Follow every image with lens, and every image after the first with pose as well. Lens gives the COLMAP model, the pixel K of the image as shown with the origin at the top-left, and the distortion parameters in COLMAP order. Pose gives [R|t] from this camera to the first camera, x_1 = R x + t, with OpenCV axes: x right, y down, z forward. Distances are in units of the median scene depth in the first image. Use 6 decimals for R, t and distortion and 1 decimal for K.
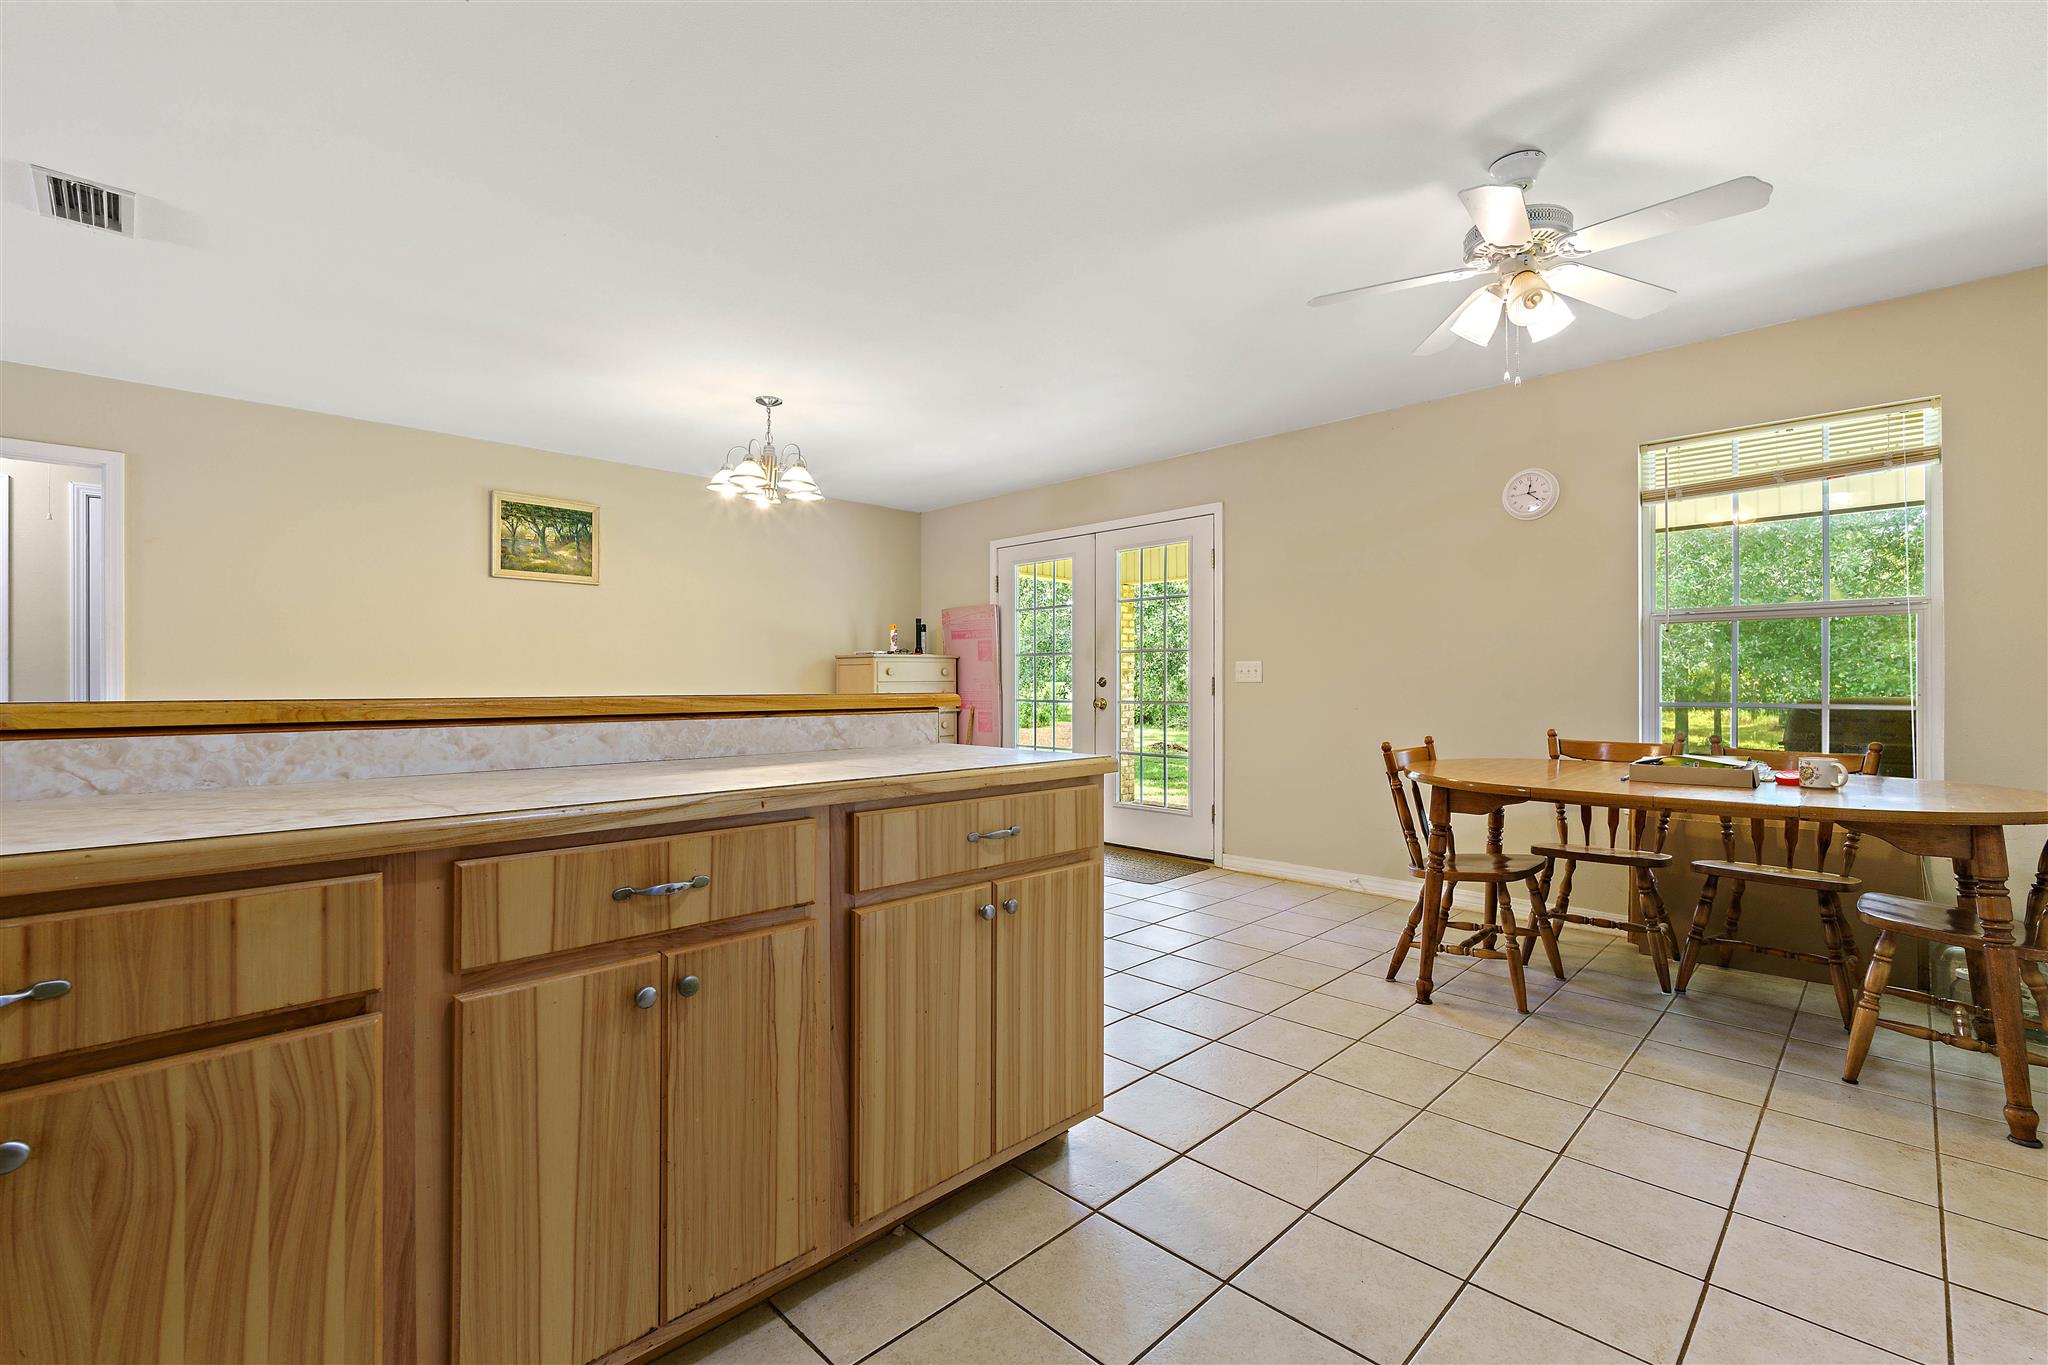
lens RADIAL K [[888.5, 0, 1015.9], [0, 888.5, 677.6], [0, 0, 1]] dist [0.001792, -0.001400]
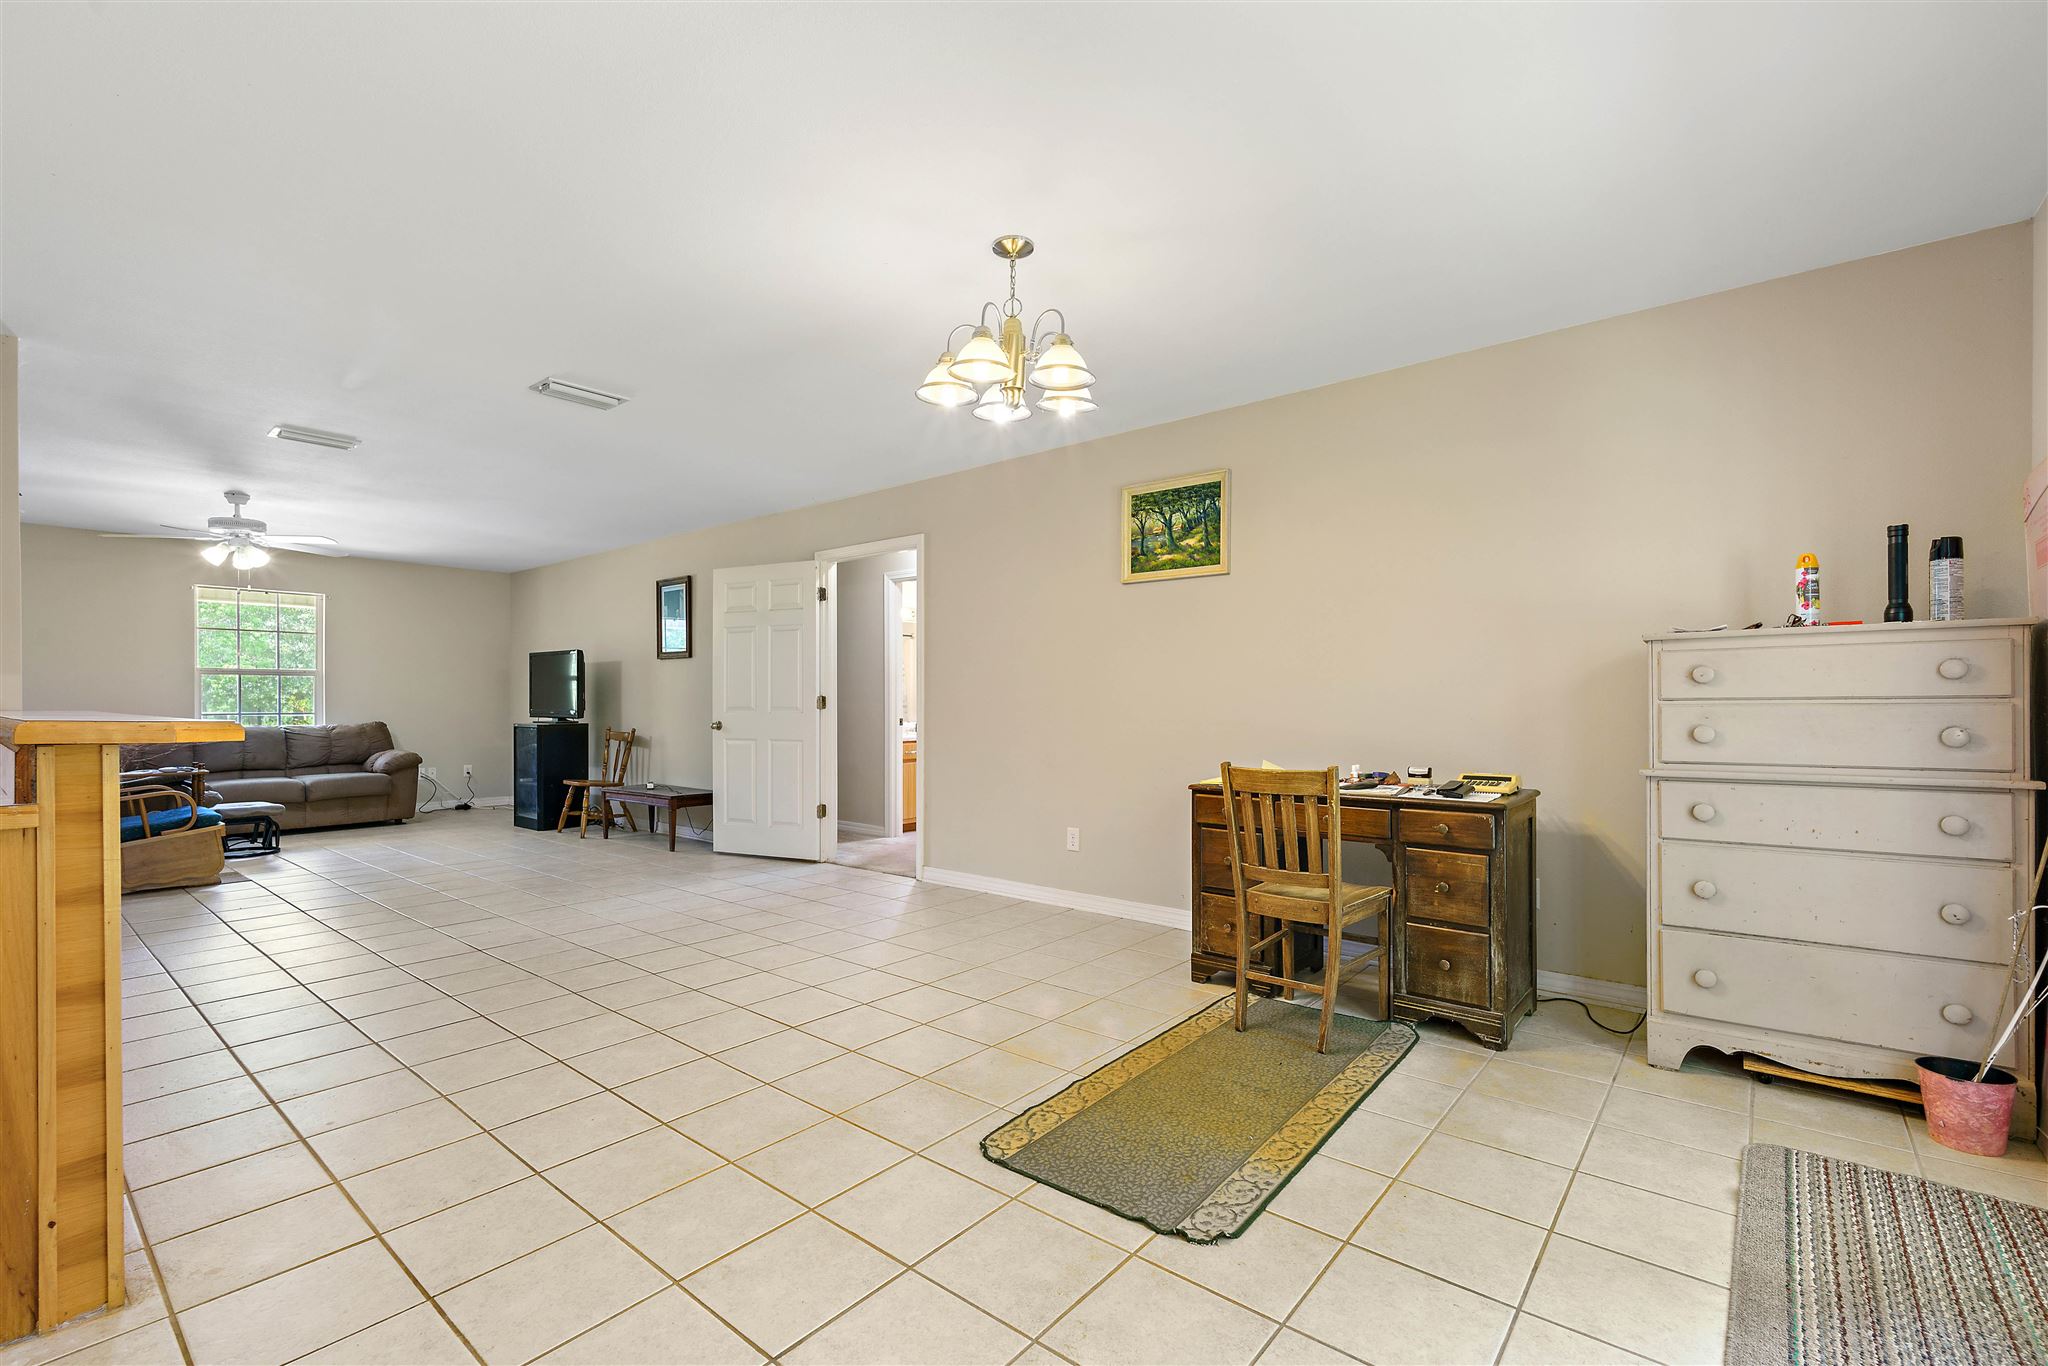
lens RADIAL K [[888.5, 0, 1034.0], [0, 888.5, 686.2], [0, 0, 1]] dist [0.001792, -0.001400]
pose [[0.094972, -0.020280, -0.995273, 0.767722], [0.006211, 0.999785, -0.019779, 0.013684], [0.995461, -0.004303, 0.095077, 2.250703]]
